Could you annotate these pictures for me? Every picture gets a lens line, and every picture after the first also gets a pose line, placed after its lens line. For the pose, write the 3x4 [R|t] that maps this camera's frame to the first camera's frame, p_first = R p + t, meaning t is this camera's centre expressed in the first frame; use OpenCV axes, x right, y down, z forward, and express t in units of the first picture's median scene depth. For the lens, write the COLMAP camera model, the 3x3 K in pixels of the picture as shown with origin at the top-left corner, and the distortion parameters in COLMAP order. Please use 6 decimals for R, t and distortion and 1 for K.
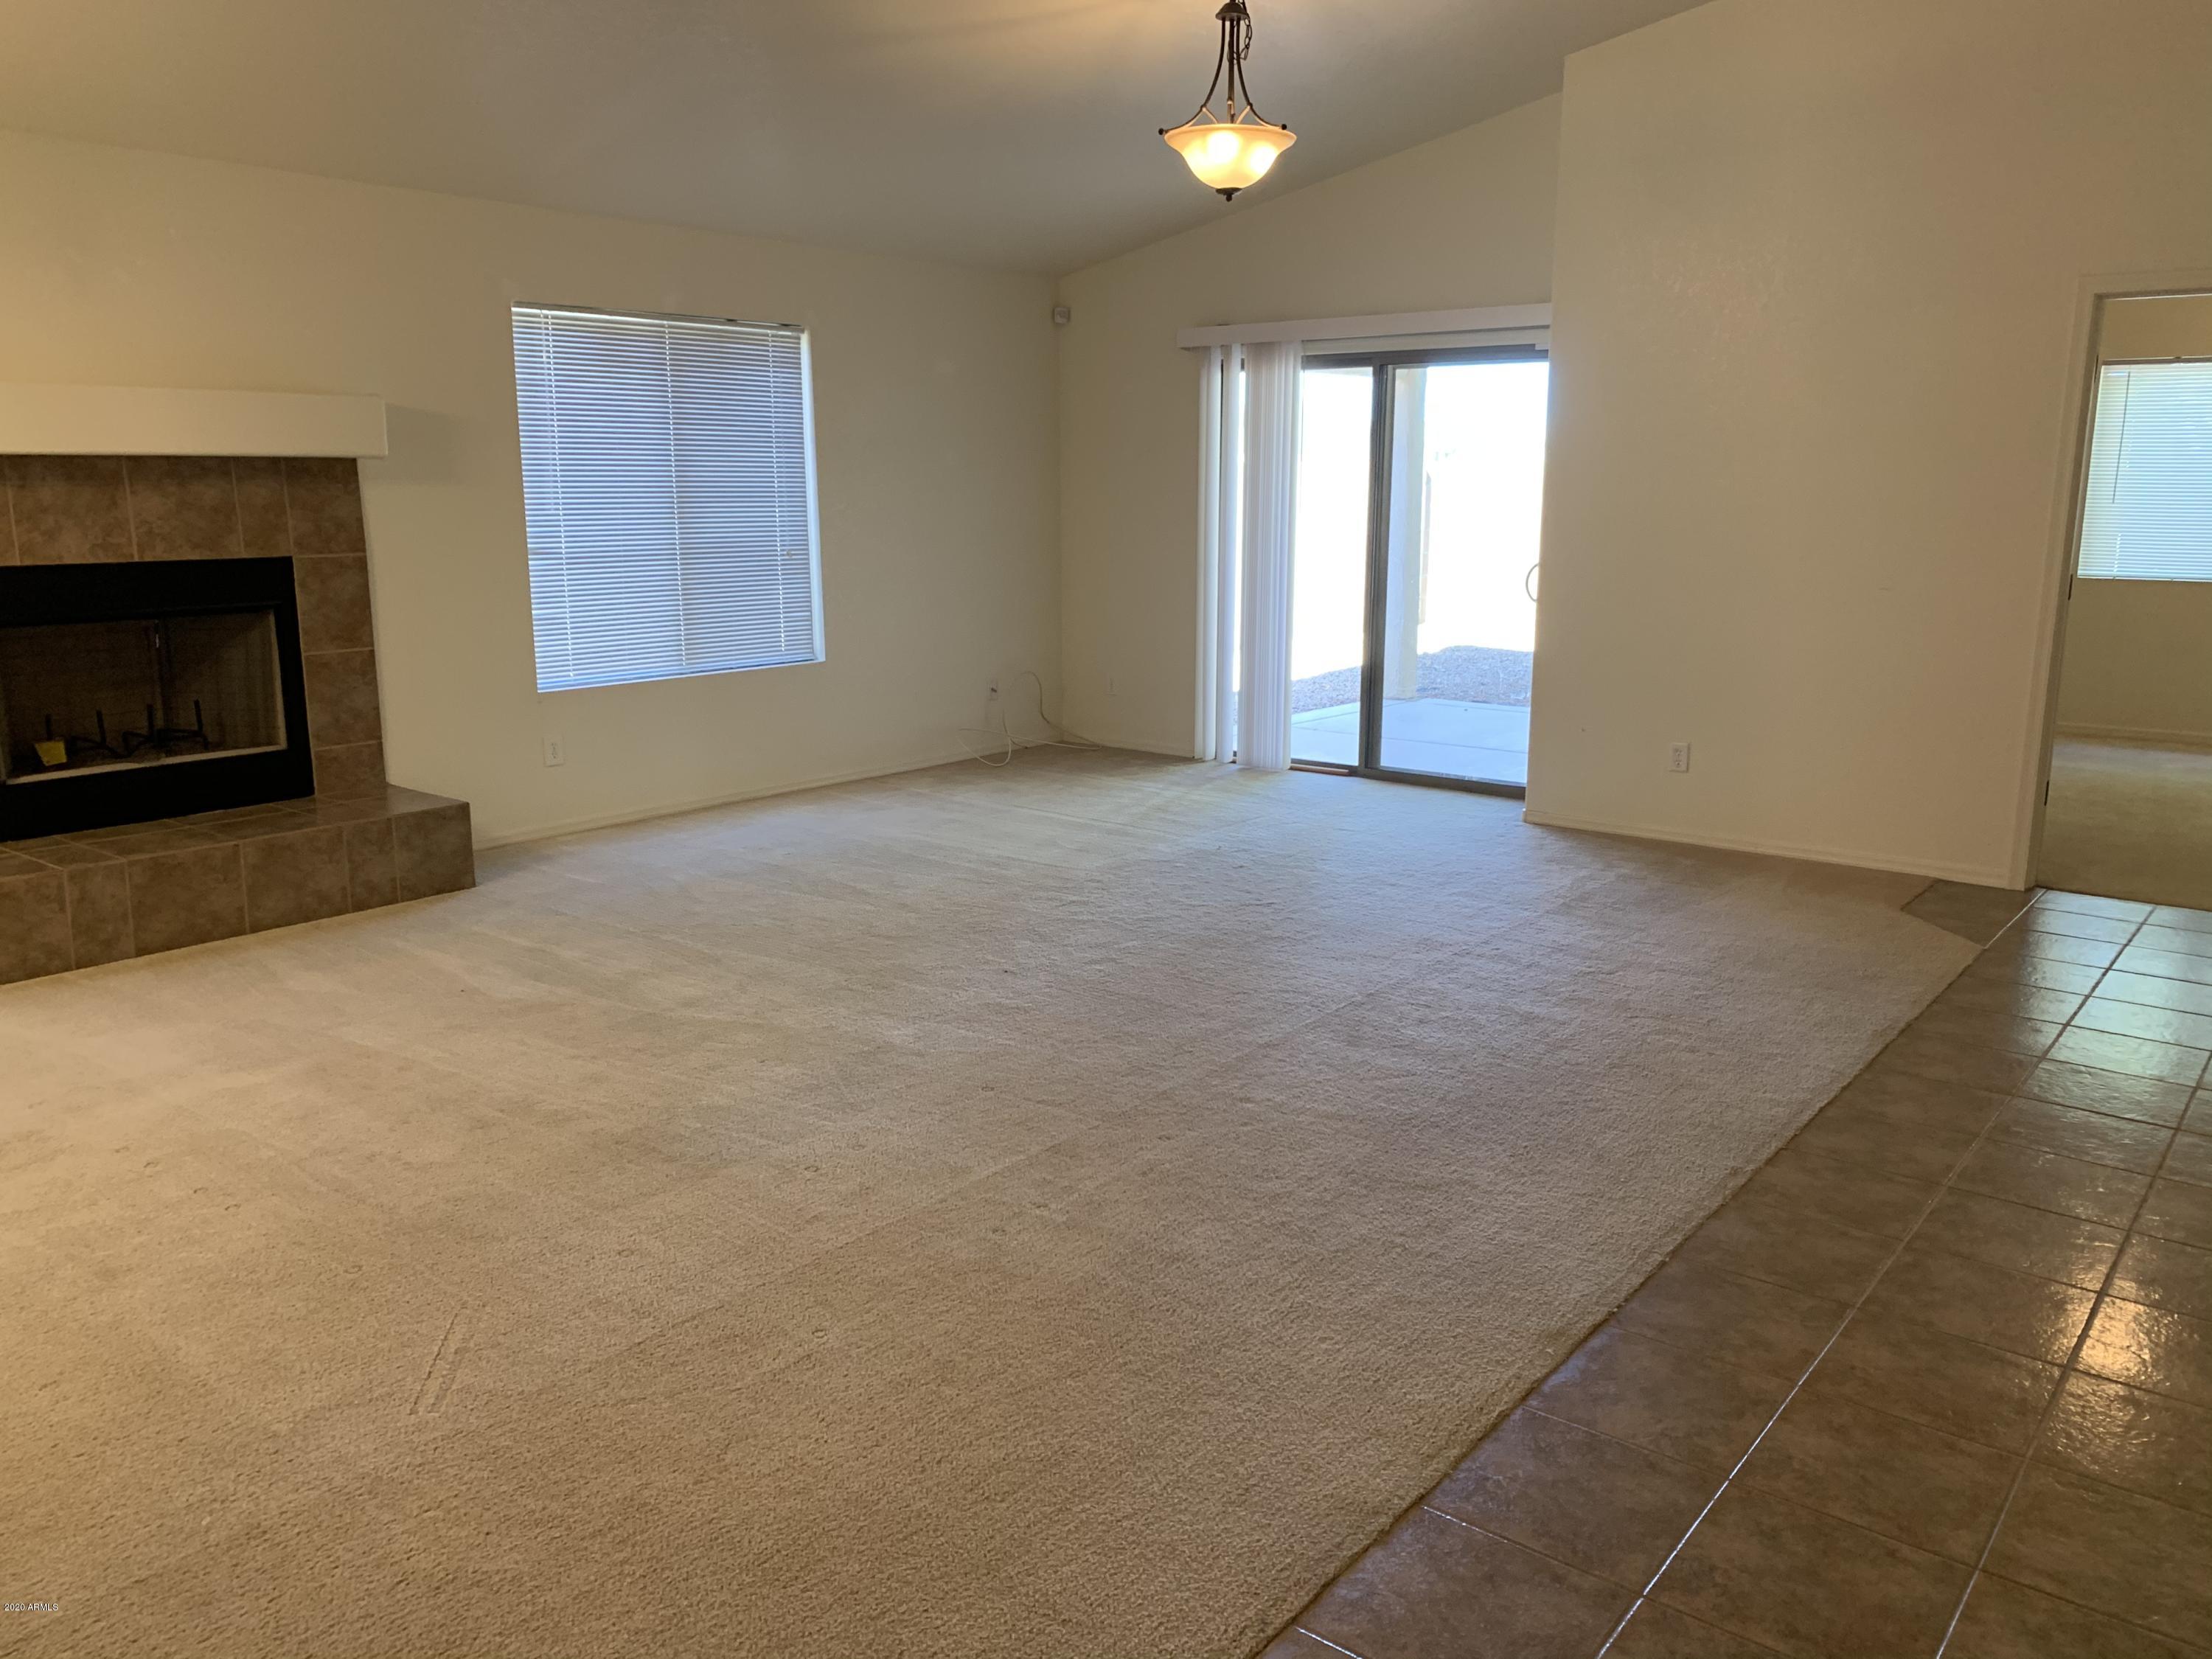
lens RADIAL K [[1672.4, 0, 1114.8], [0, 1672.4, 825.6], [0, 0, 1]] dist [0.018105, -0.024959]
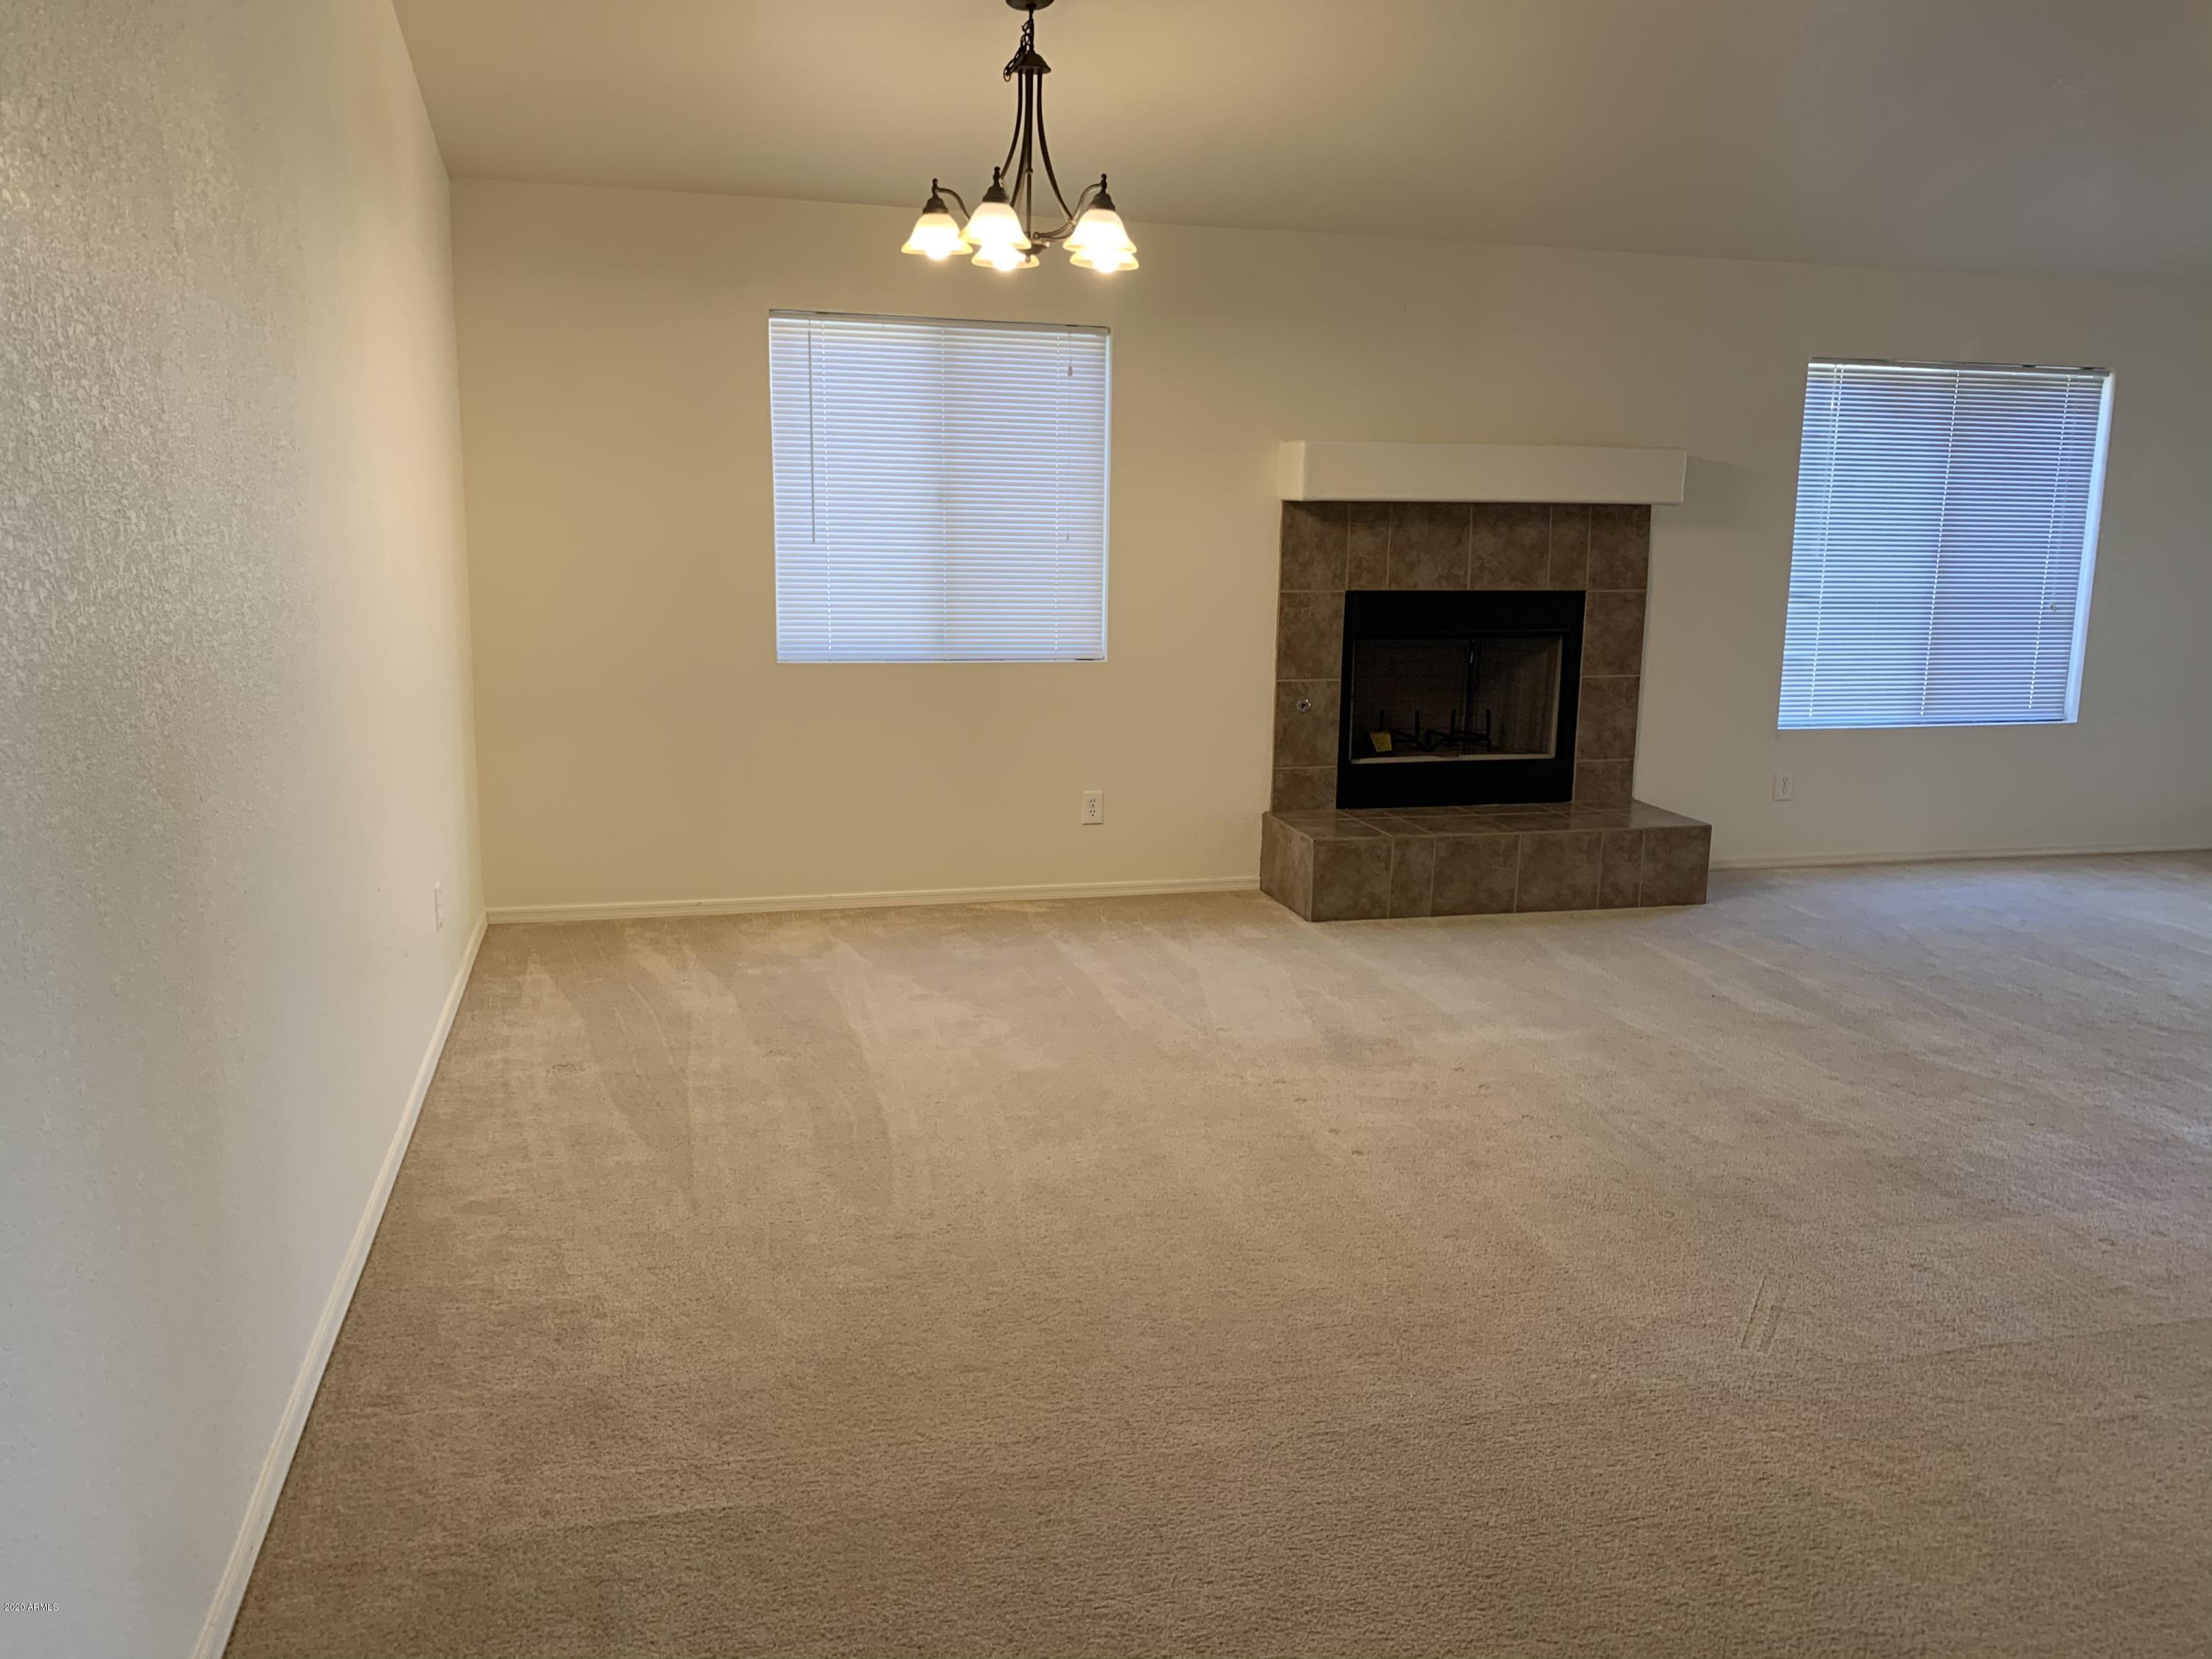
lens RADIAL K [[1672.4, 0, 1096.8], [0, 1672.4, 815.4], [0, 0, 1]] dist [0.018105, -0.024959]
pose [[0.794989, 0.126234, -0.593344, -0.067534], [-0.140647, 0.989812, 0.022138, 0.012802], [0.590093, 0.065852, 0.804645, -0.108377]]
